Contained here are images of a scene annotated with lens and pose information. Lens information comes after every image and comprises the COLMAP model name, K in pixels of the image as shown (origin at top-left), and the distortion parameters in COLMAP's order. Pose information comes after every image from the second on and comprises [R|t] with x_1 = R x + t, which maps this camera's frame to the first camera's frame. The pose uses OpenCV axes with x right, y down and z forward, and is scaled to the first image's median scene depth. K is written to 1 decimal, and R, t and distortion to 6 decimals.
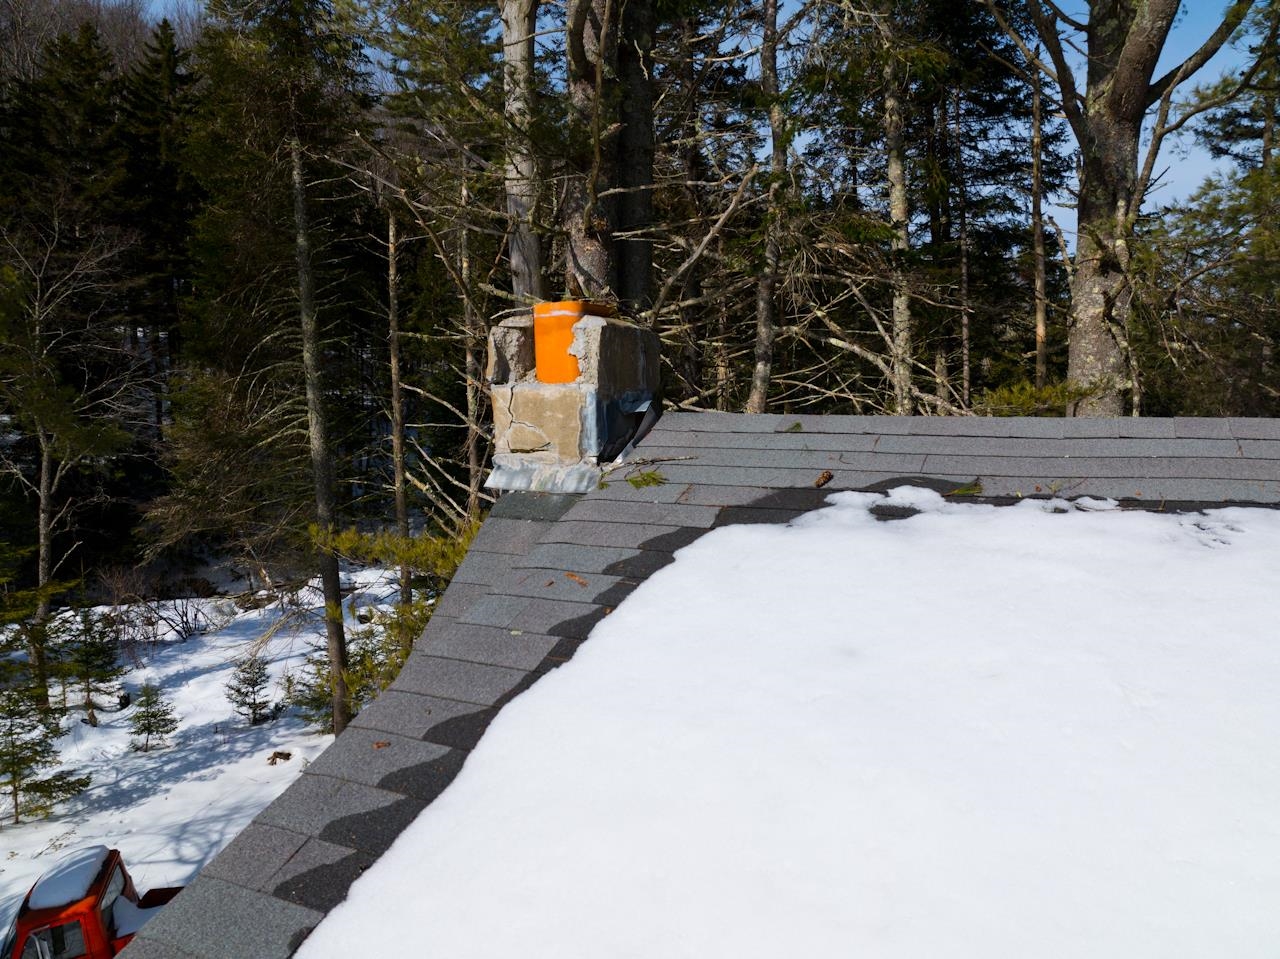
lens RADIAL K [[901.1, 0, 638.8], [0, 901.1, 483.1], [0, 0, 1]] dist [-0.049401, 0.018365]
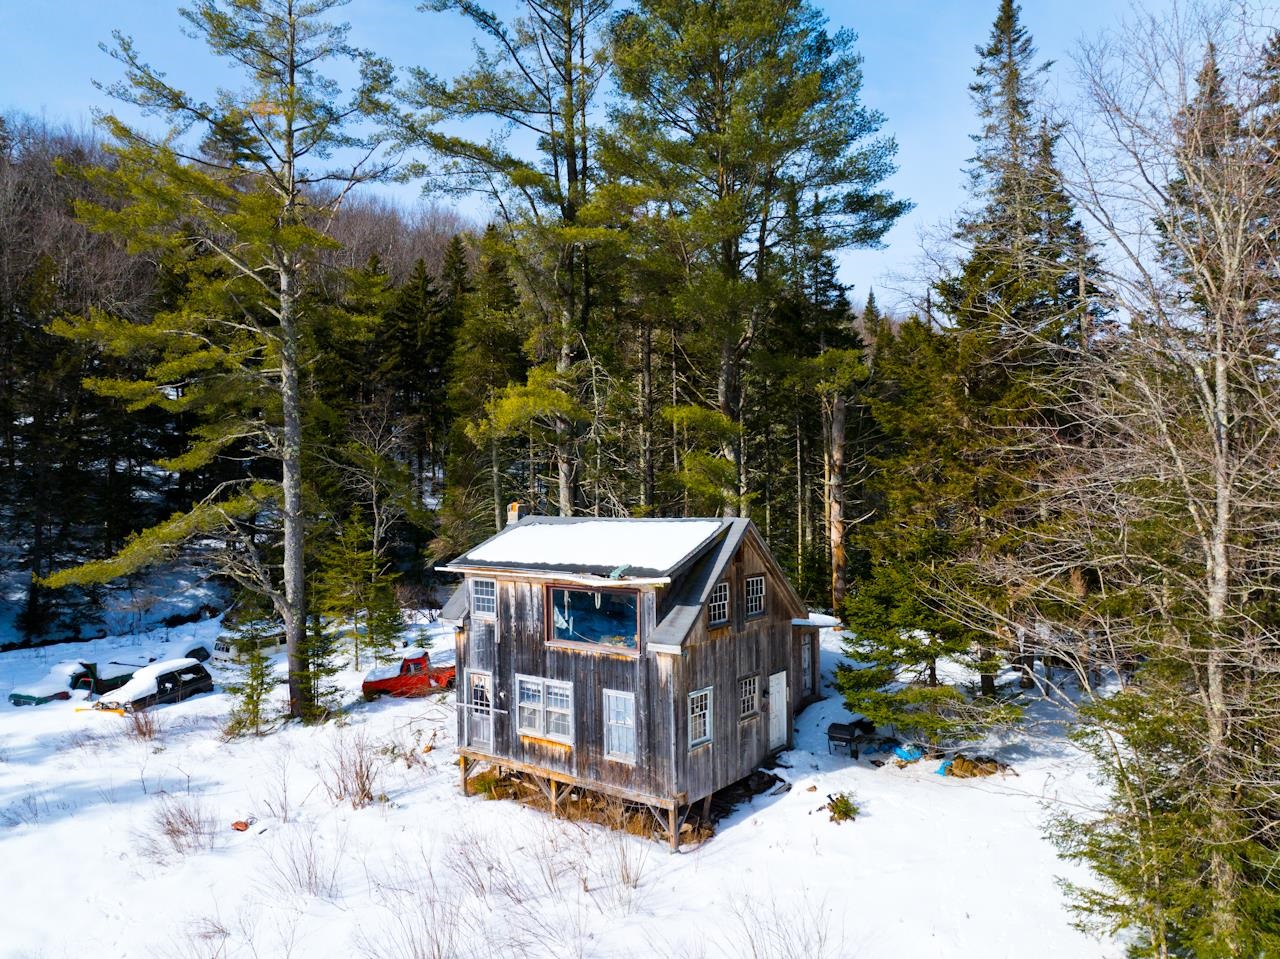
lens RADIAL K [[901.1, 0, 641.7], [0, 901.1, 477.0], [0, 0, 1]] dist [-0.049401, 0.018365]
pose [[0.978769, -0.008855, -0.204774, 0.502462], [-0.008639, 0.996396, -0.084378, 0.047825], [0.204783, 0.084356, 0.975166, -1.258369]]
